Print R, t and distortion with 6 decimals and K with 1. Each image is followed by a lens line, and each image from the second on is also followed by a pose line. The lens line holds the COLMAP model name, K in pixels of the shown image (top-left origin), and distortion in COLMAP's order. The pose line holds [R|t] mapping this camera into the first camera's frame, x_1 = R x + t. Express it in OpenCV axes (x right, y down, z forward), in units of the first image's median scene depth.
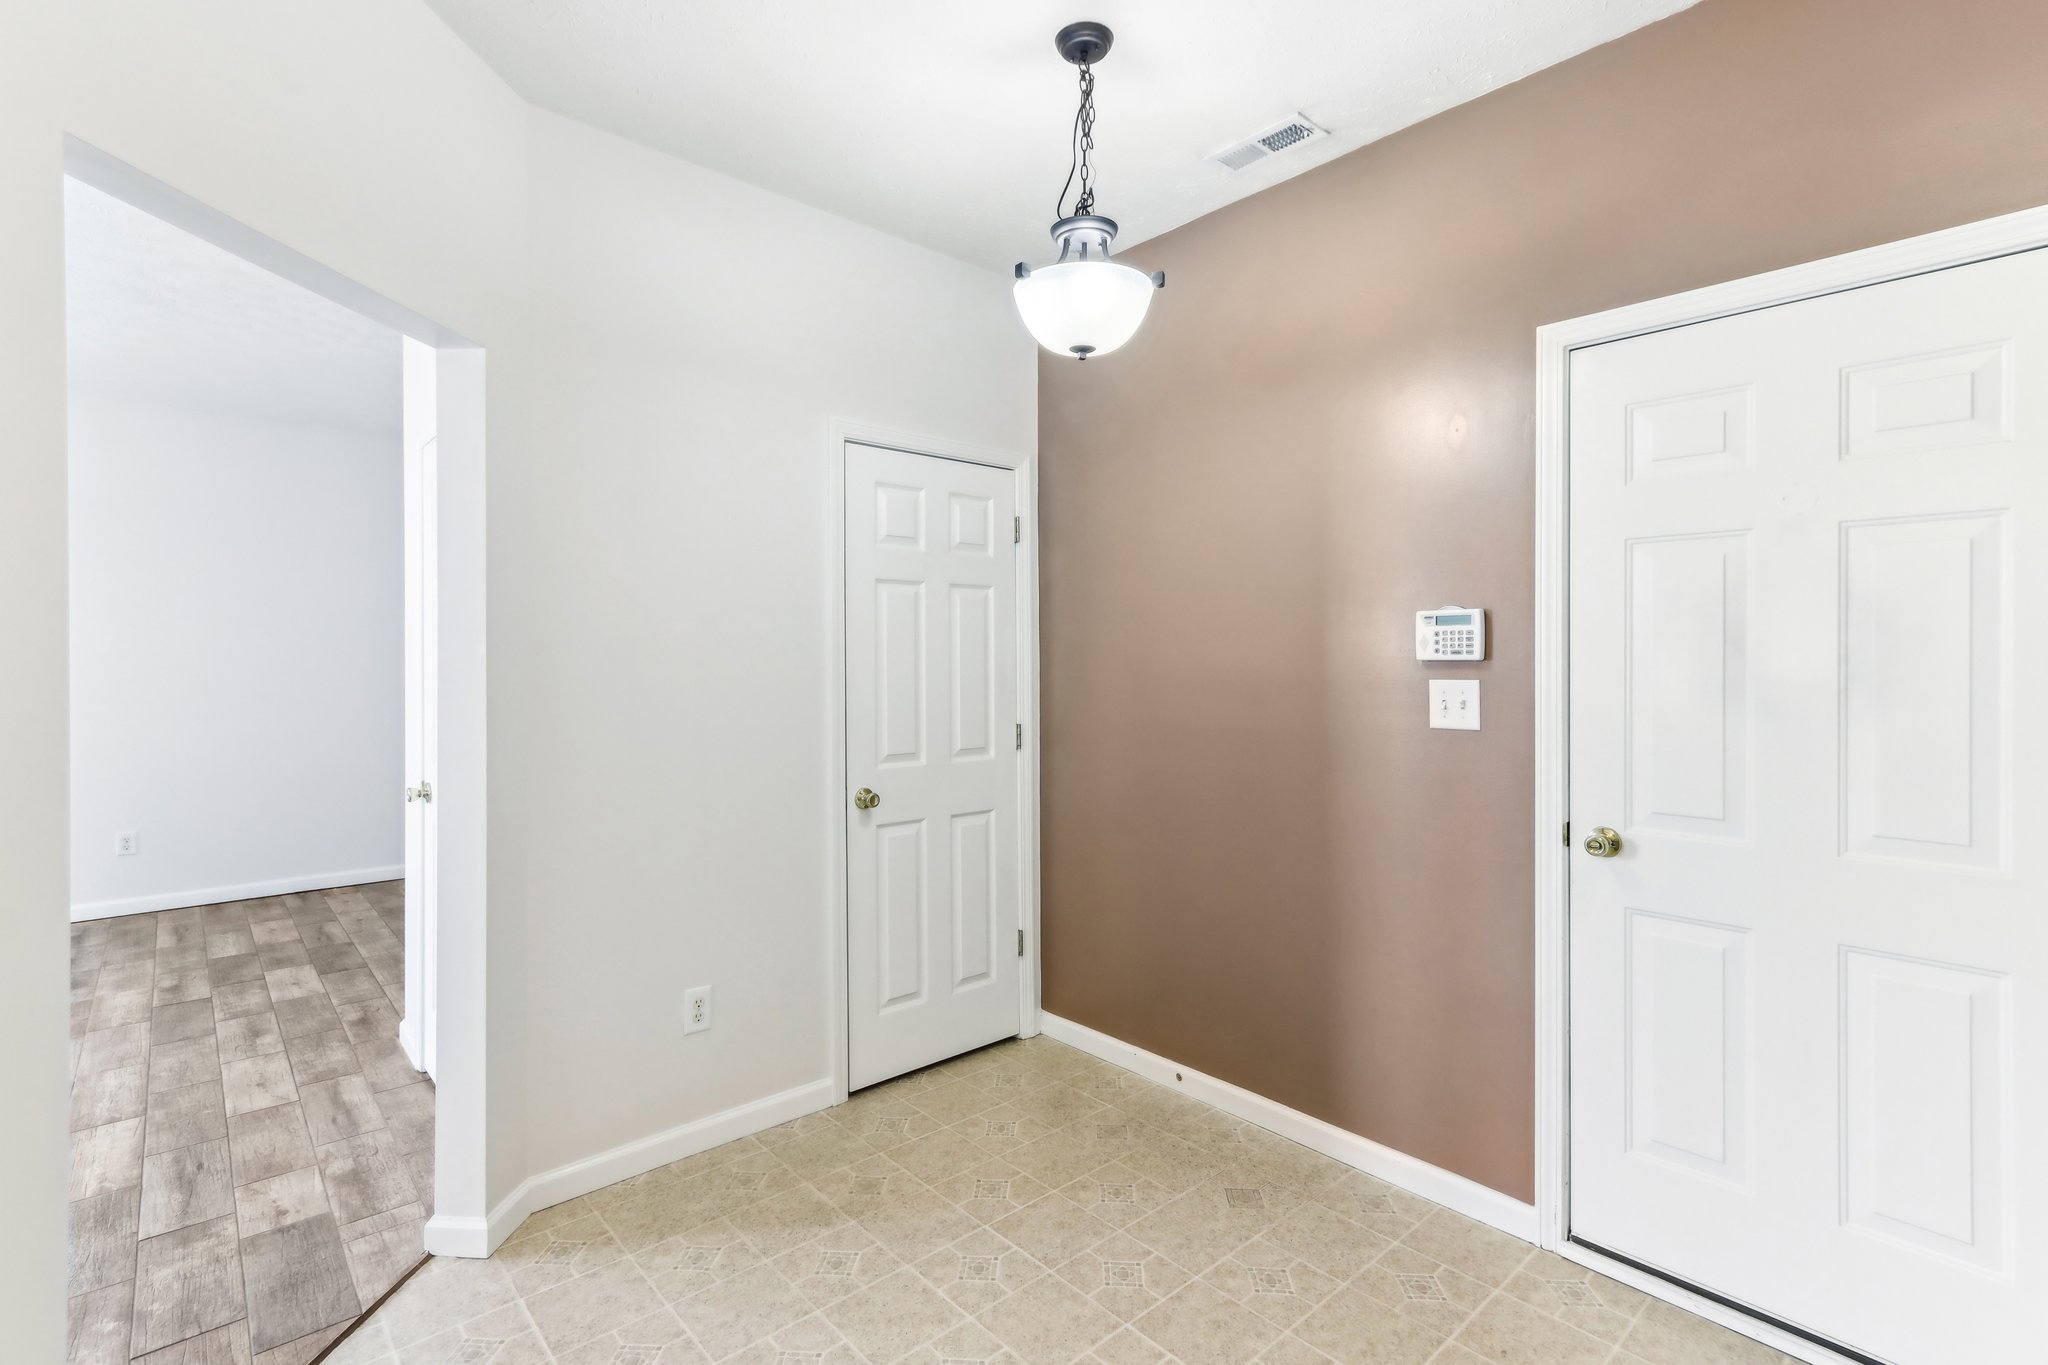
lens RADIAL K [[952.4, 0, 1015.1], [0, 952.4, 663.6], [0, 0, 1]] dist [-0.005753, 0.005035]
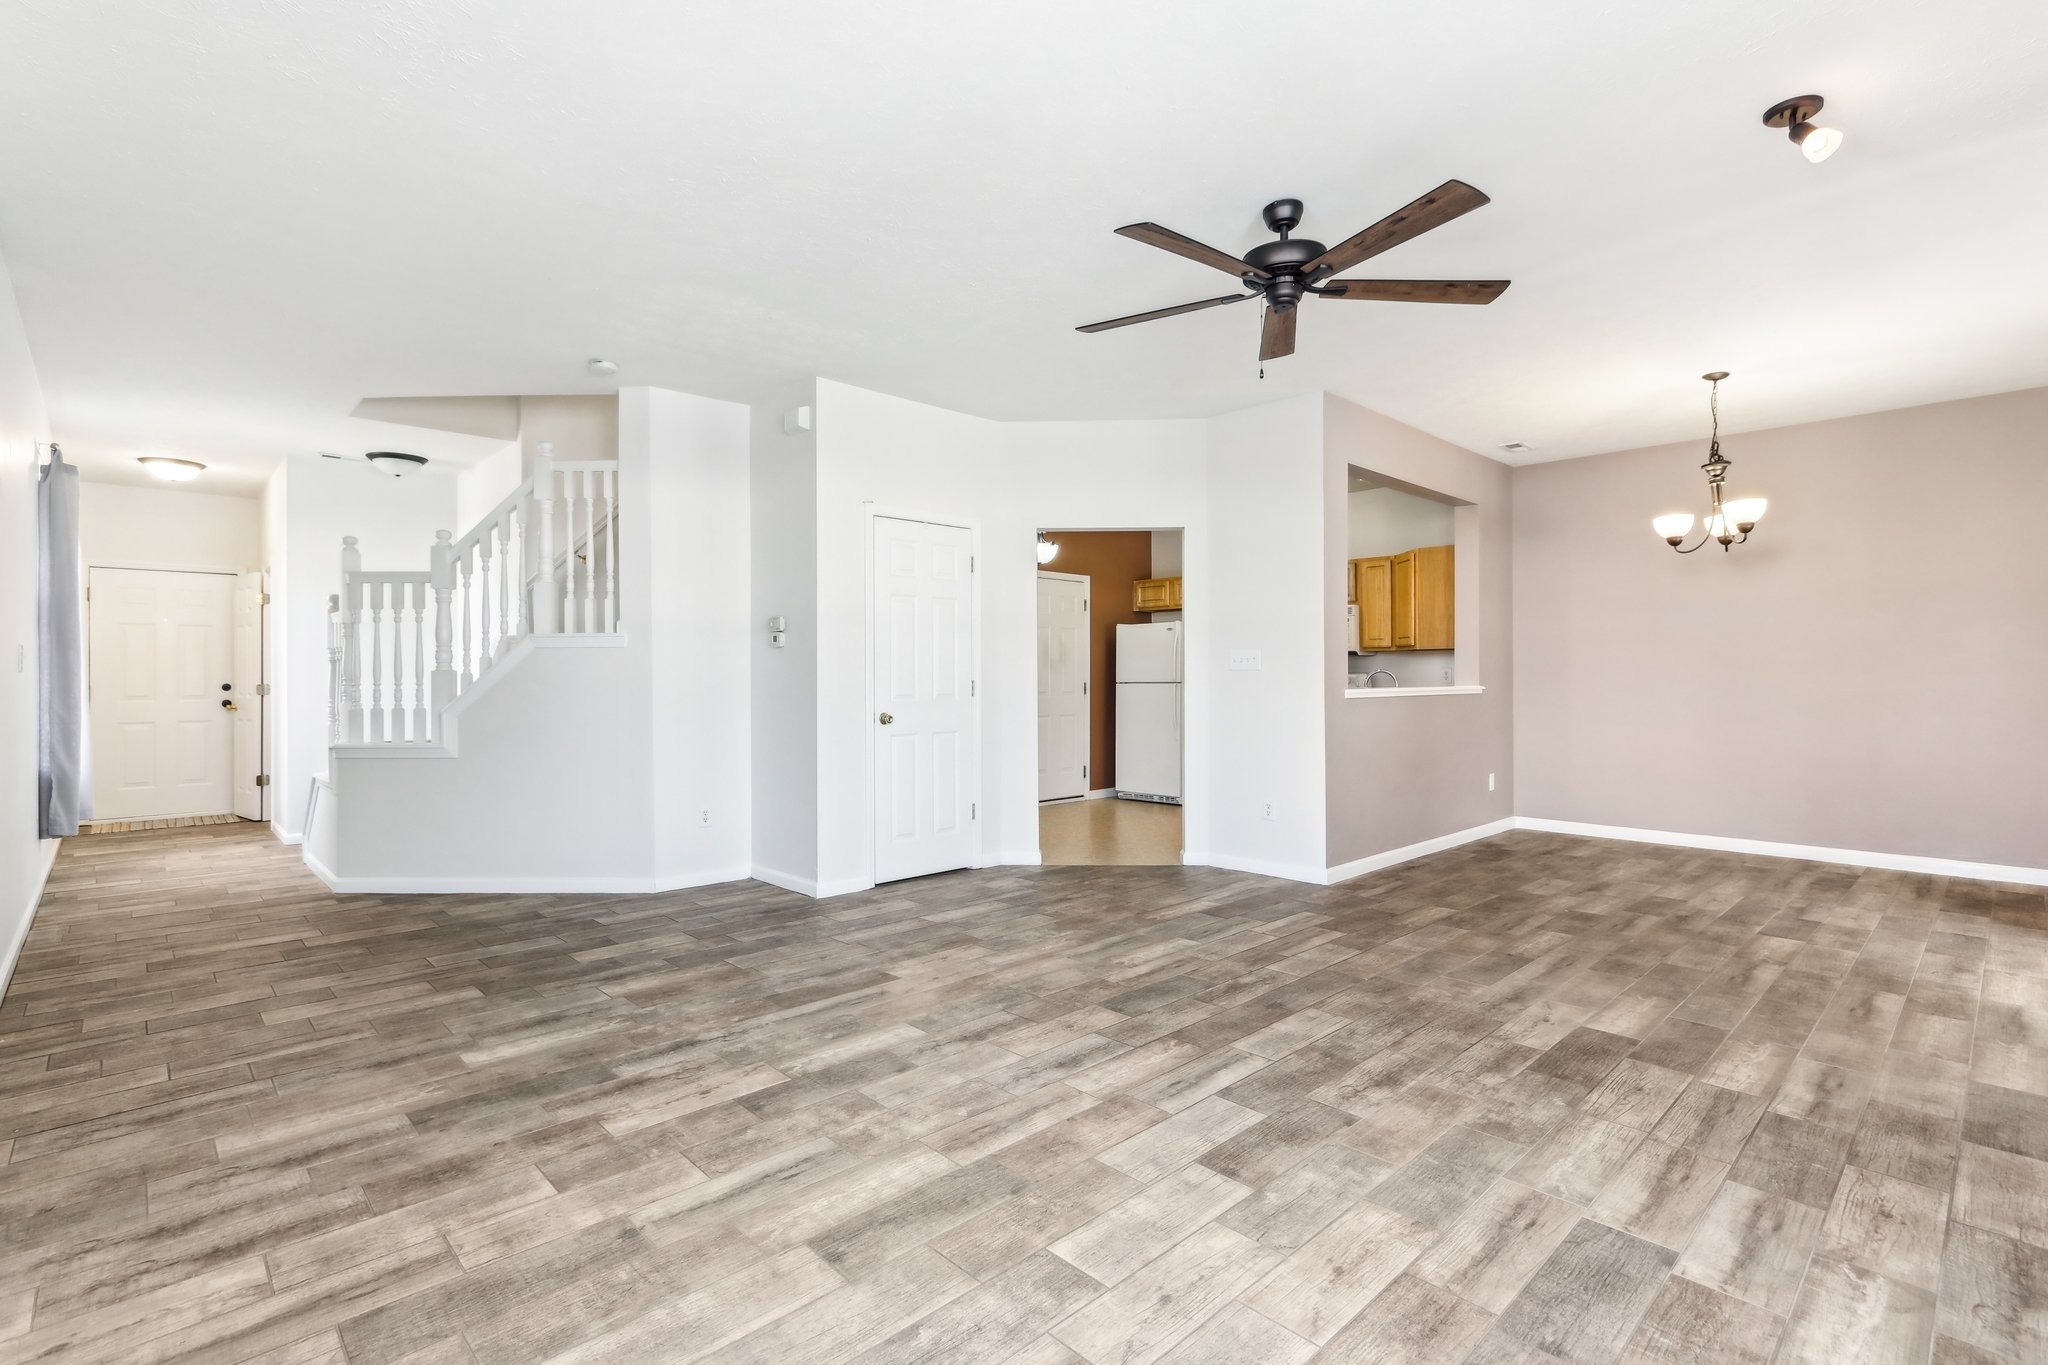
lens RADIAL K [[952.4, 0, 1017.8], [0, 952.4, 688.5], [0, 0, 1]] dist [-0.005753, 0.005035]
pose [[-0.025211, -0.016043, 0.999553, -1.897925], [0.005451, 0.999854, 0.016186, 0.047563], [-0.999667, 0.005857, -0.025119, 0.653964]]
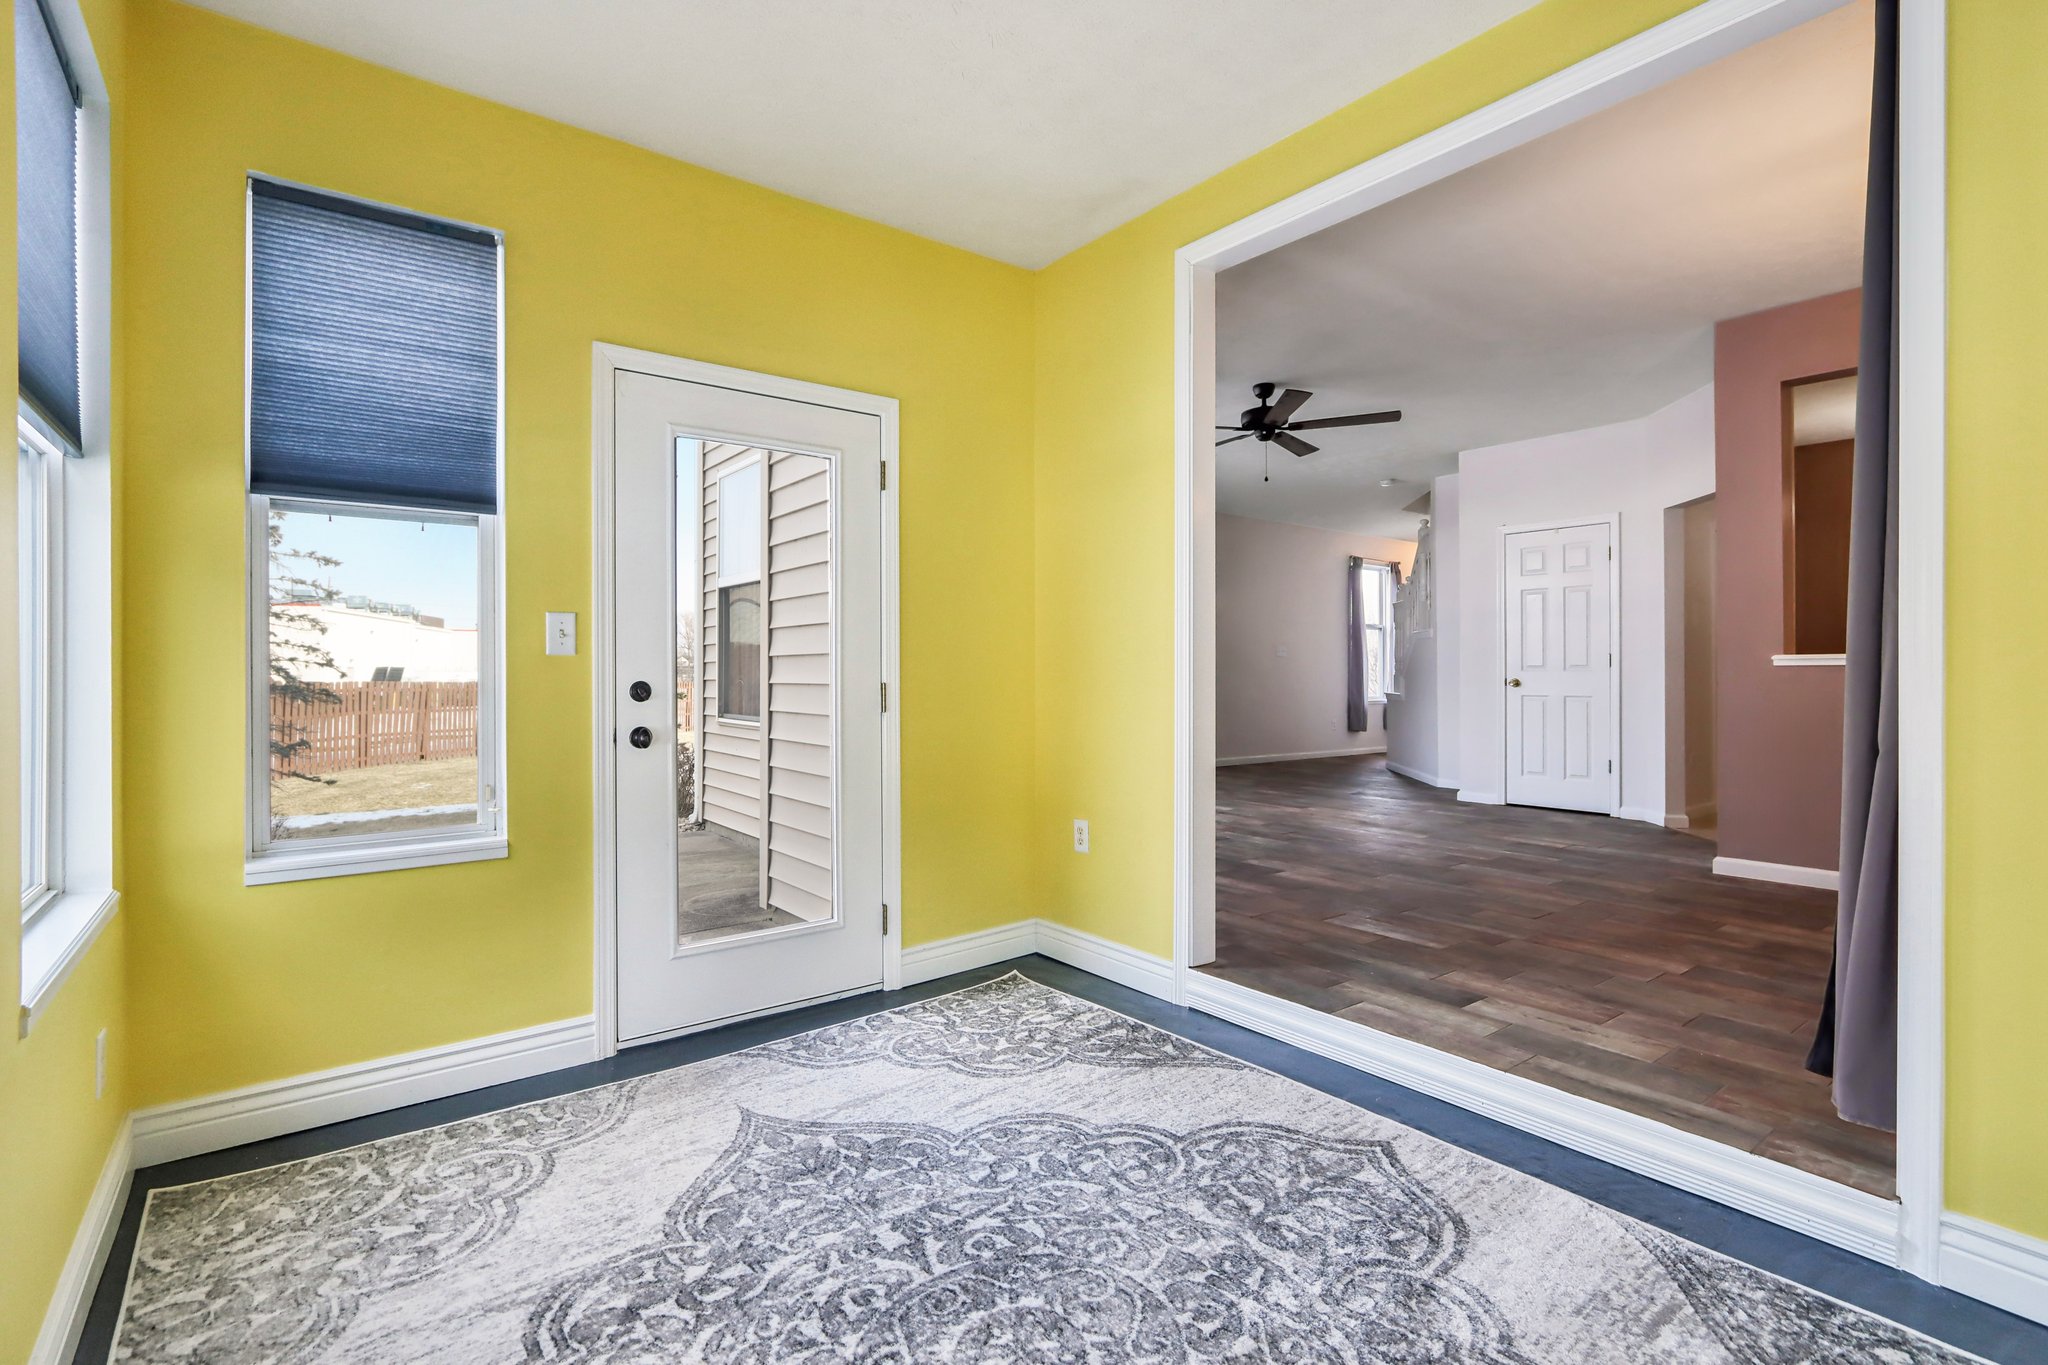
lens RADIAL K [[952.4, 0, 1022.0], [0, 952.4, 672.5], [0, 0, 1]] dist [-0.005753, 0.005035]
pose [[0.997288, -0.002327, -0.073556, -1.335176], [0.002016, 0.999989, -0.004298, 0.099302], [0.073565, 0.004138, 0.997282, -1.126205]]
